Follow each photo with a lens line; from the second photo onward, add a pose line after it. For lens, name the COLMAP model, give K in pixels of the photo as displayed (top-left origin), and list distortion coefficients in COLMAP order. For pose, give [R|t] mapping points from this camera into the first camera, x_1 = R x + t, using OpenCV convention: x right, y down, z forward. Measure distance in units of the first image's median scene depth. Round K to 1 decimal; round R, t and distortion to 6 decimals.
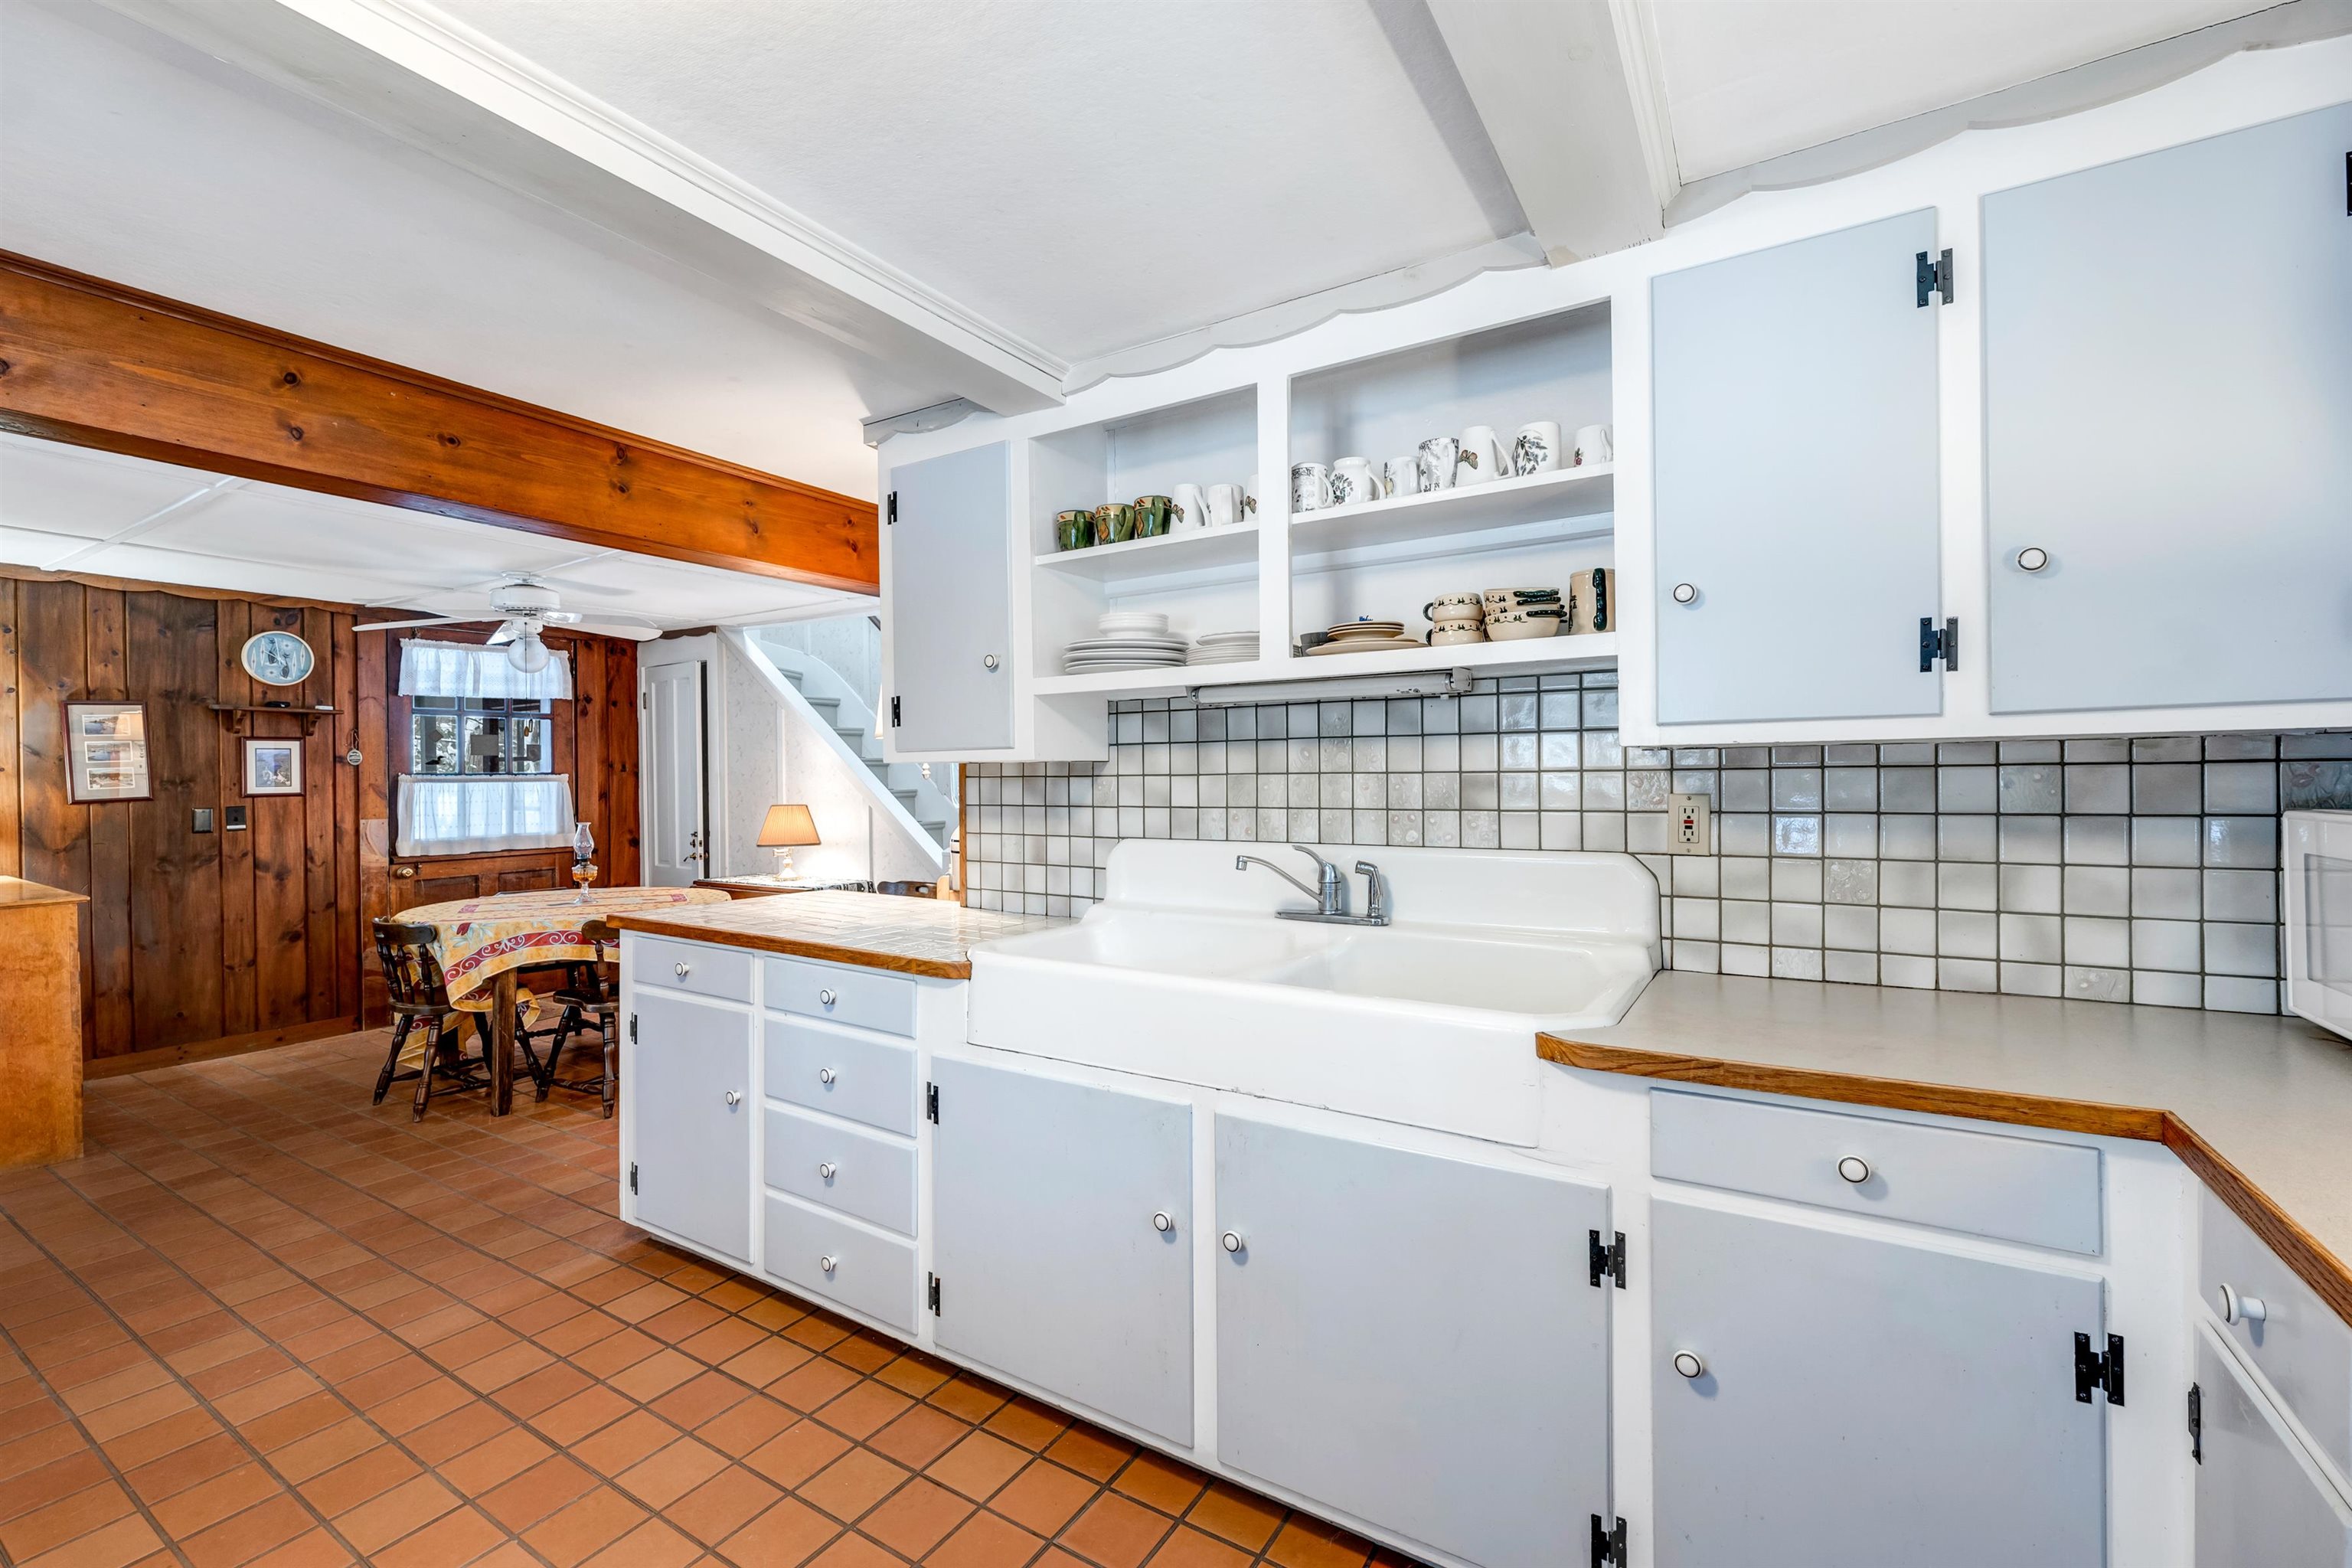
lens RADIAL K [[1026.9, 0, 1176.0], [0, 1026.9, 784.0], [0, 0, 1]] dist [-0.001391, -0.000070]
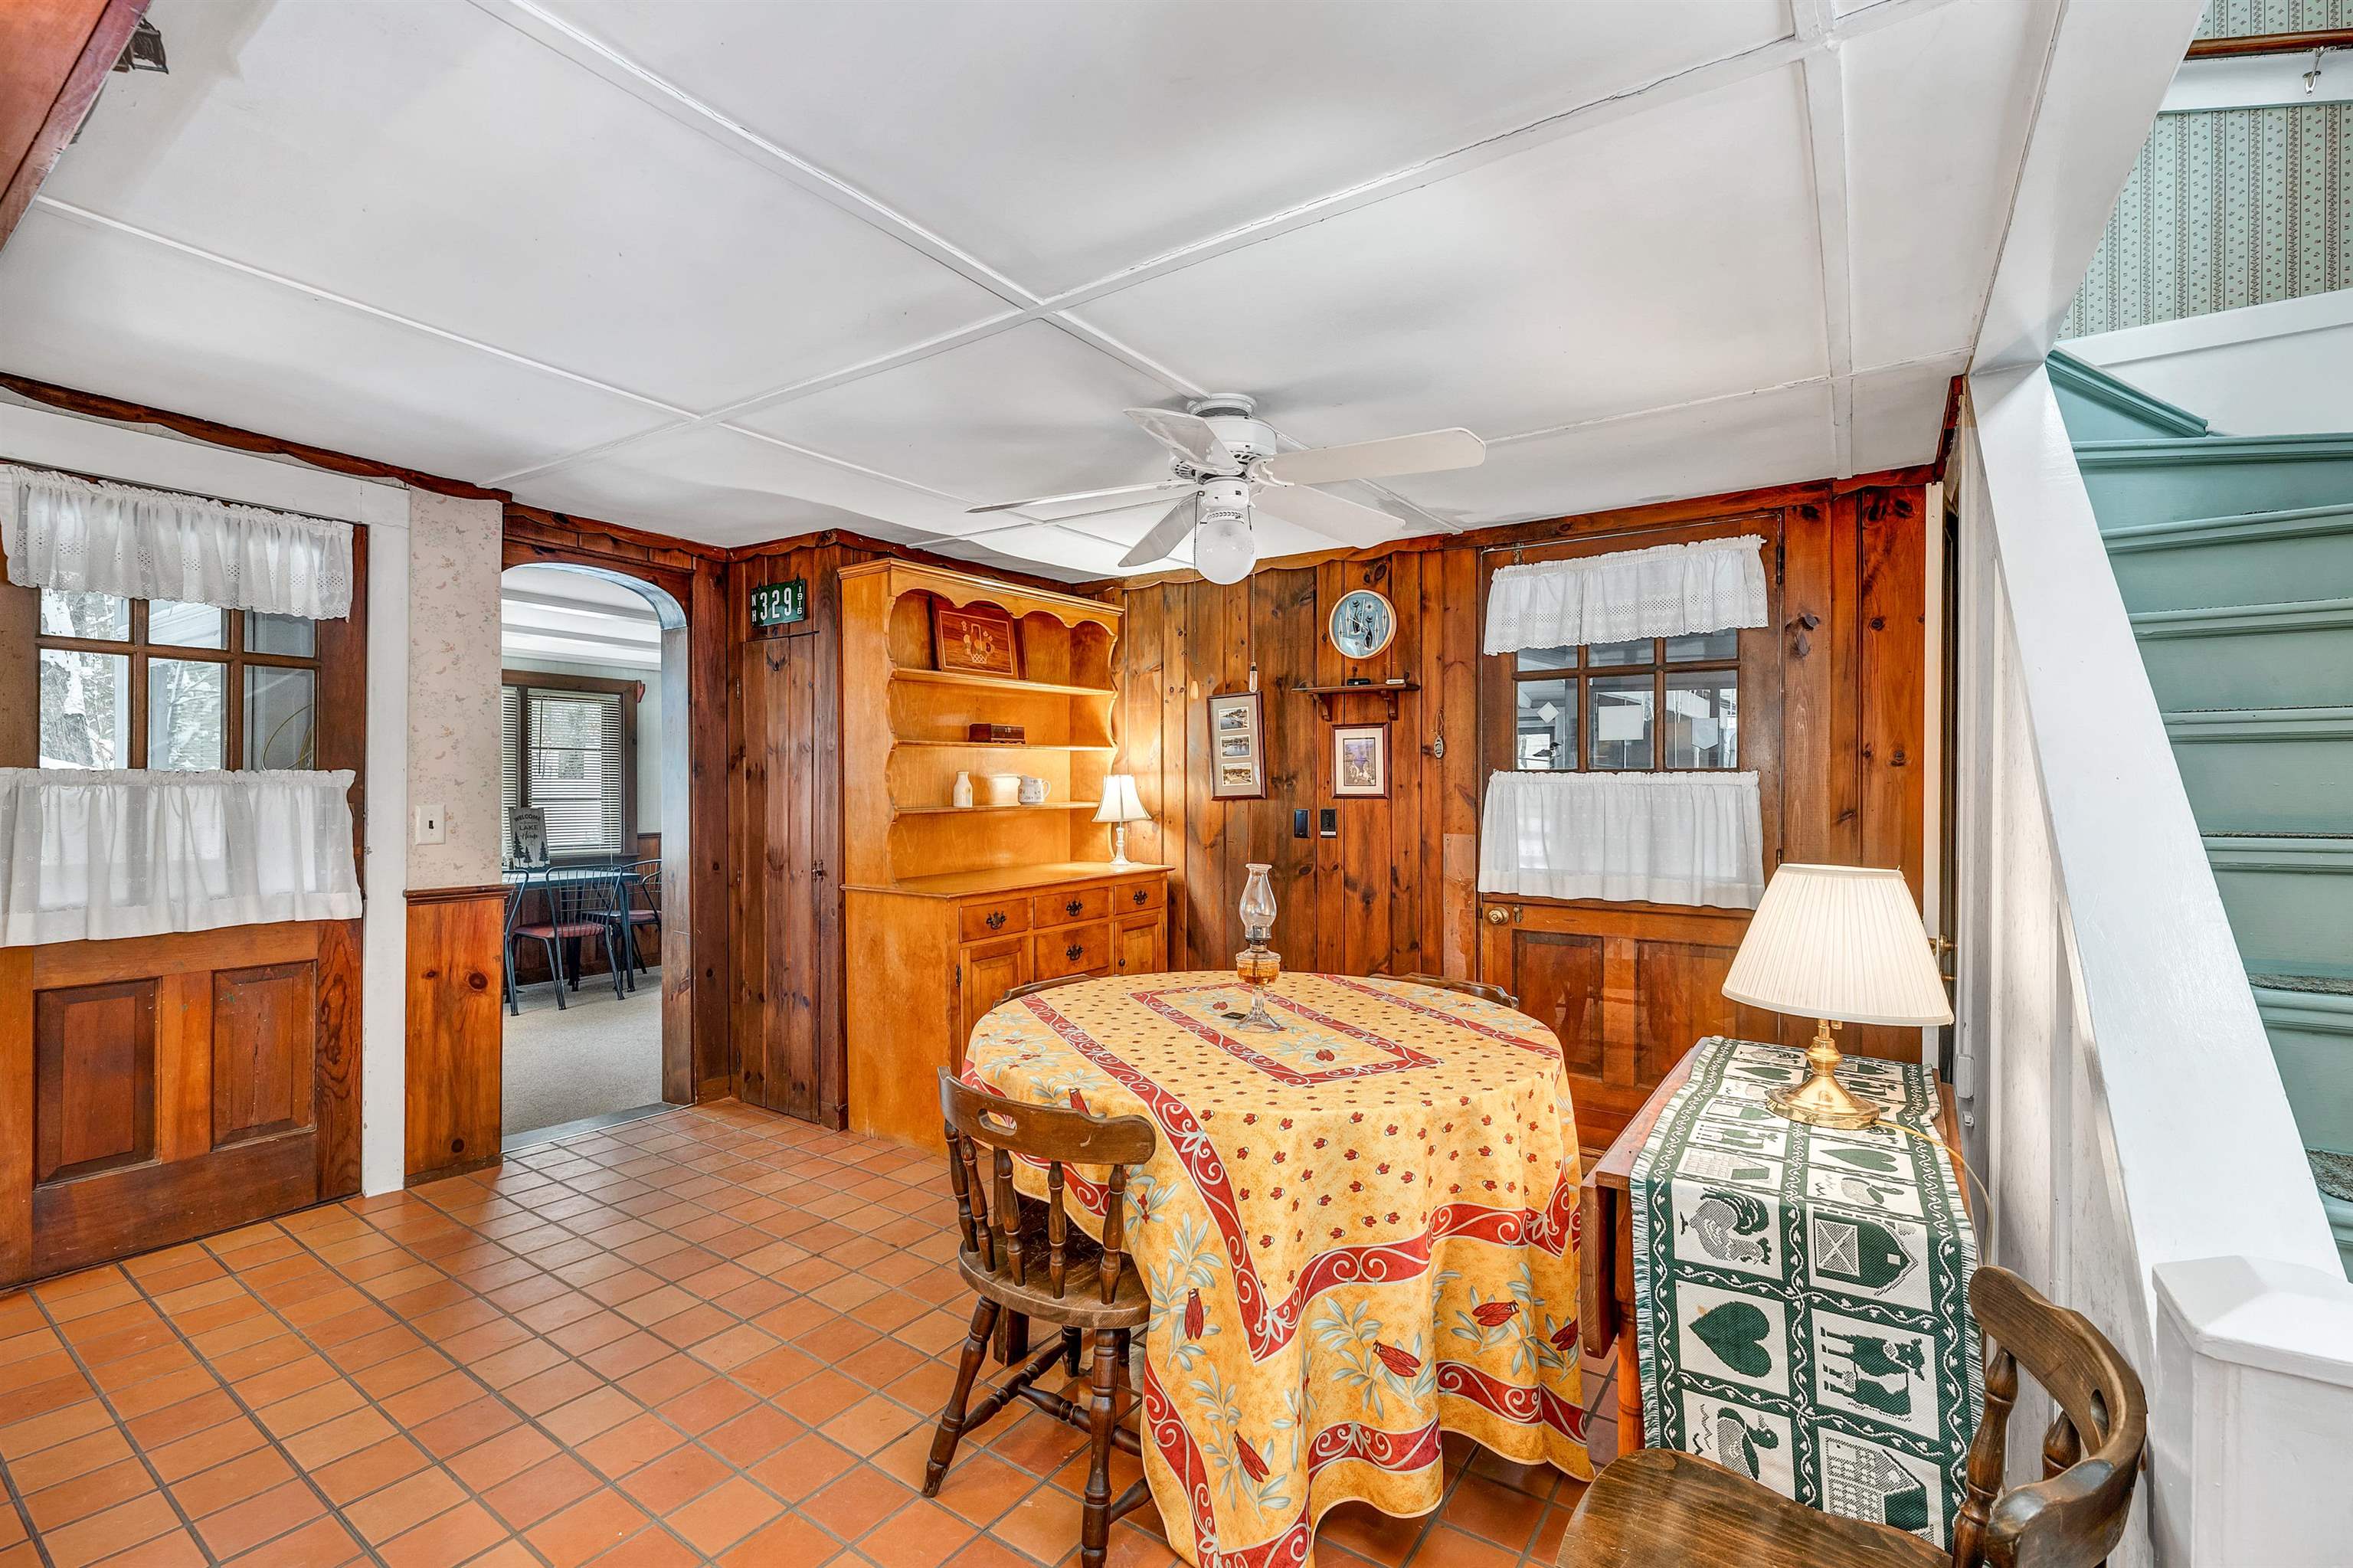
lens RADIAL K [[1019.8, 0, 1194.5], [0, 1019.8, 788.7], [0, 0, 1]] dist [-0.000573, -0.000023]
pose [[-0.033176, 0.015500, -0.999329, -0.082610], [-0.013252, 0.999785, 0.015947, -0.006468], [0.999362, 0.013772, -0.032963, 0.937381]]
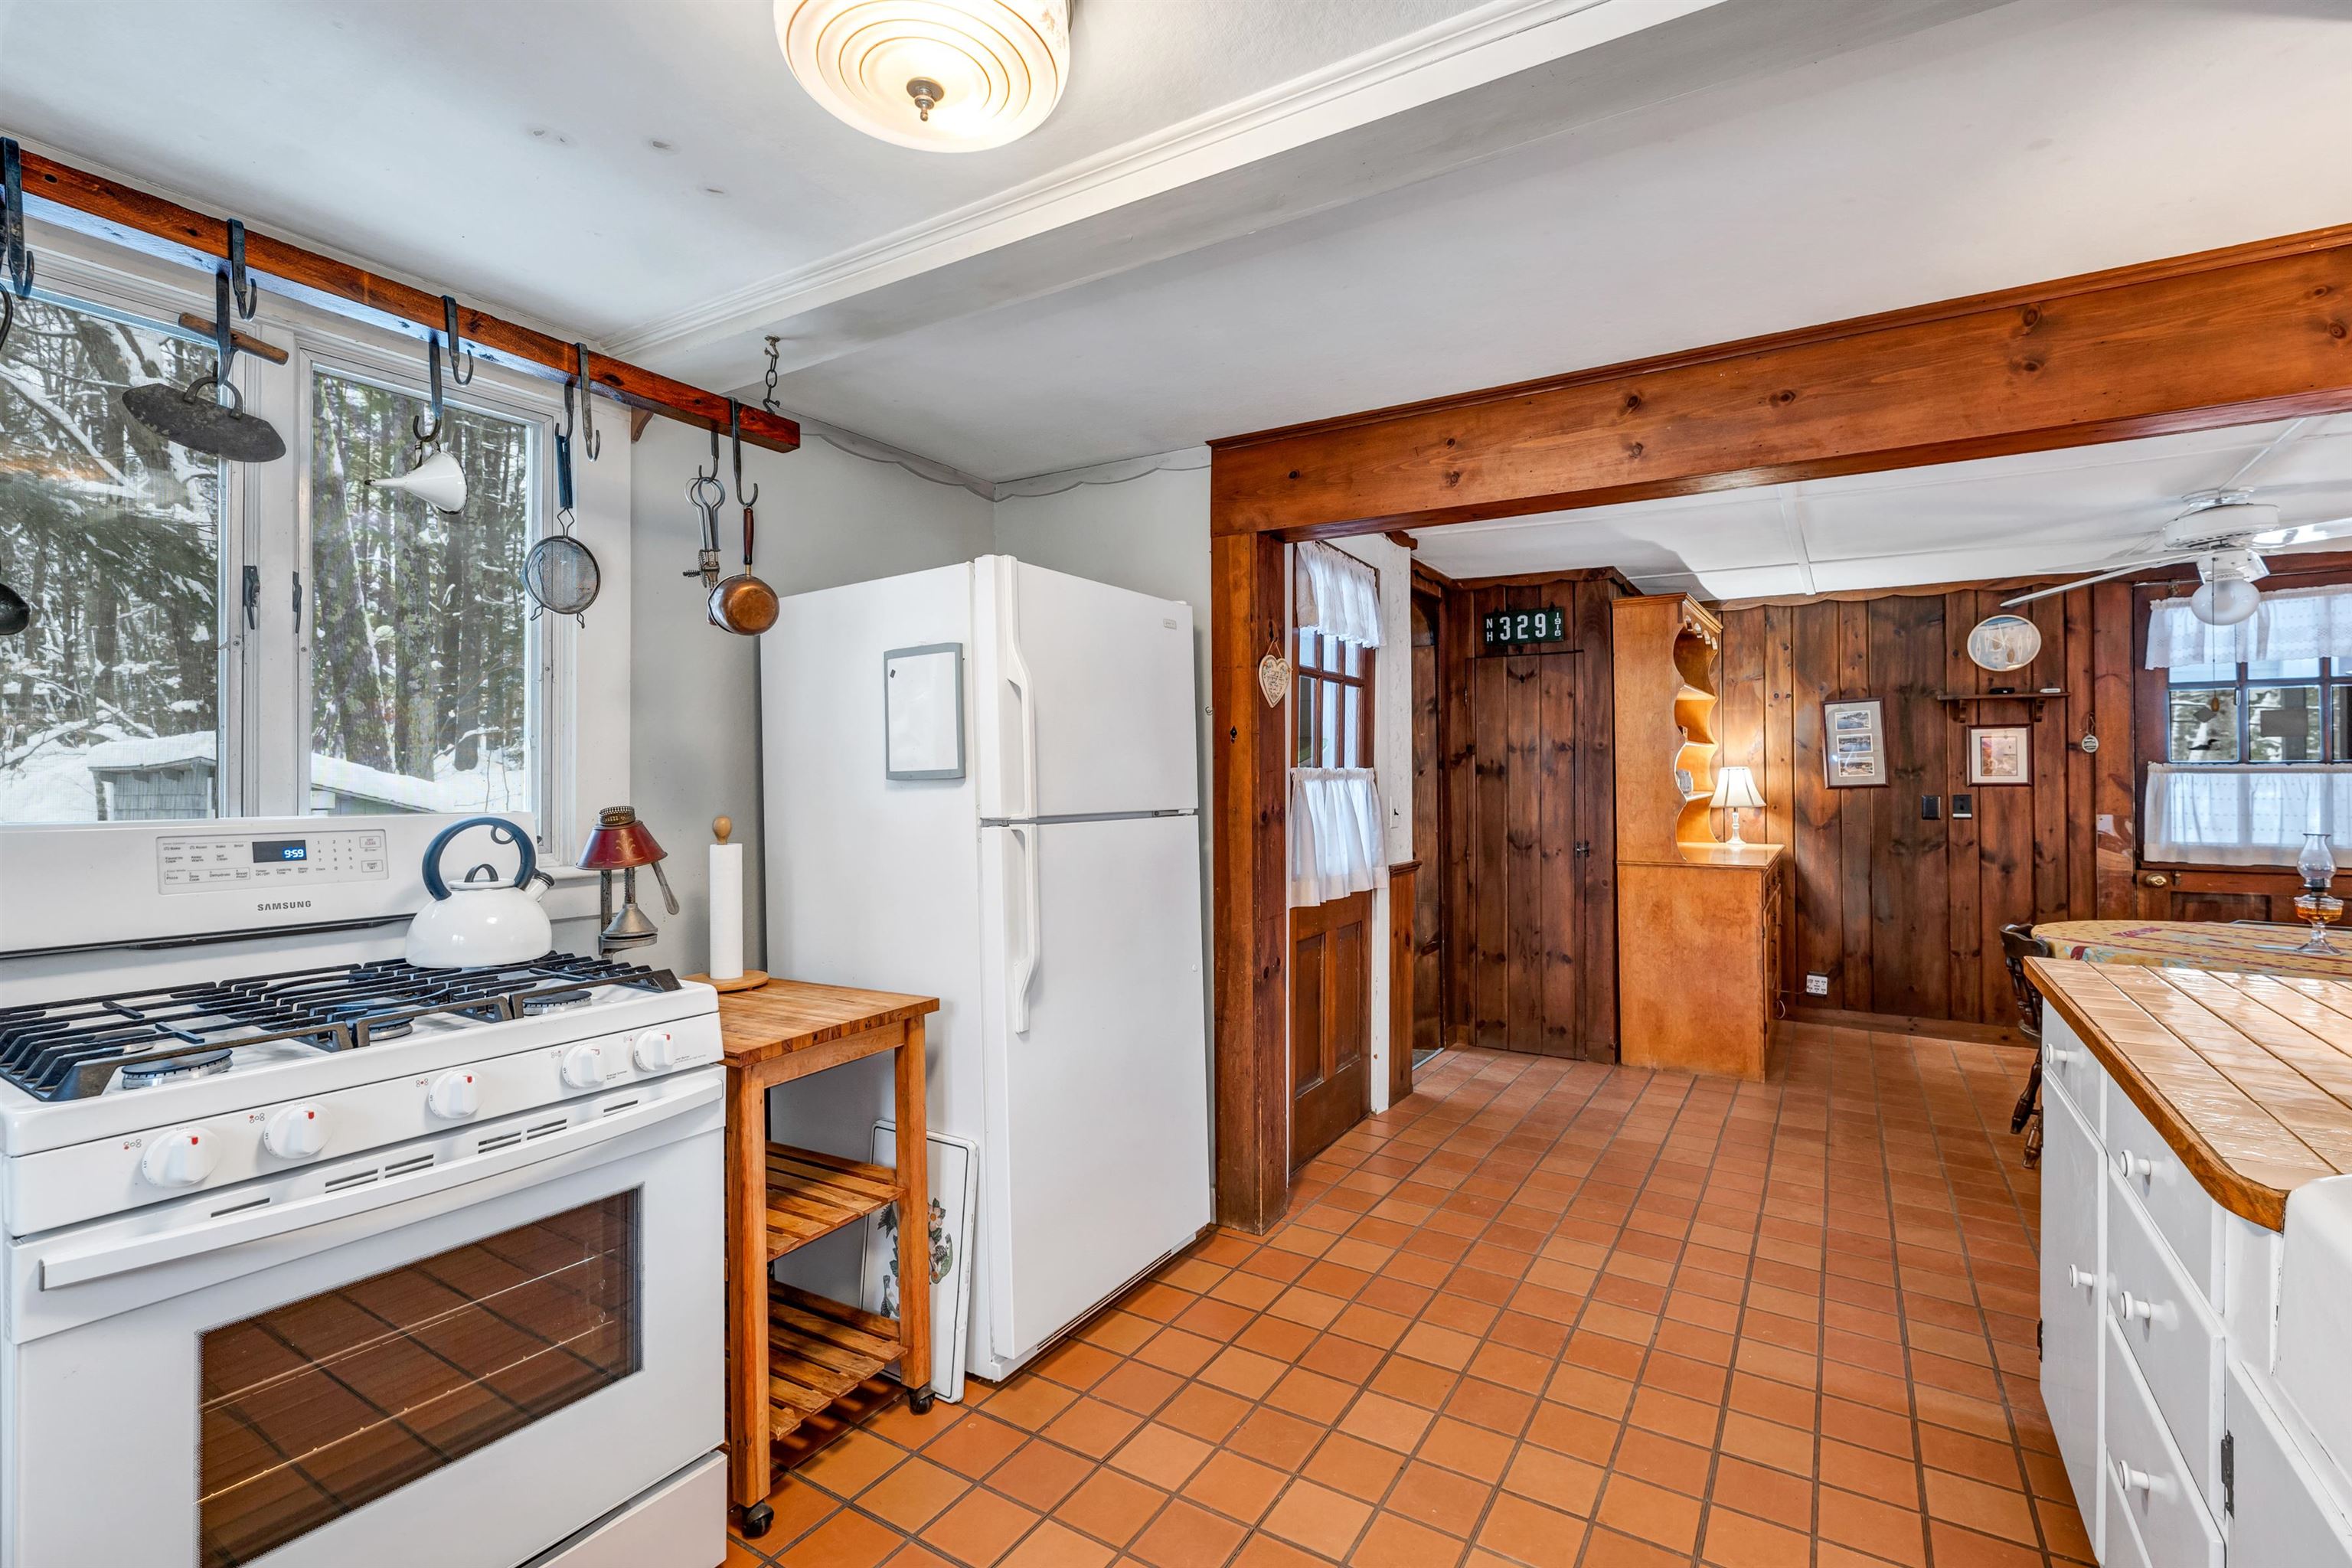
lens RADIAL K [[1034.4, 0, 1172.5], [0, 1034.4, 762.4], [0, 0, 1]] dist [0.002301, 0.000644]
pose [[-0.001493, -0.002591, -0.999996, 0.106944], [-0.007253, 0.999970, -0.002580, -0.001958], [0.999973, 0.007249, -0.001511, 0.228754]]
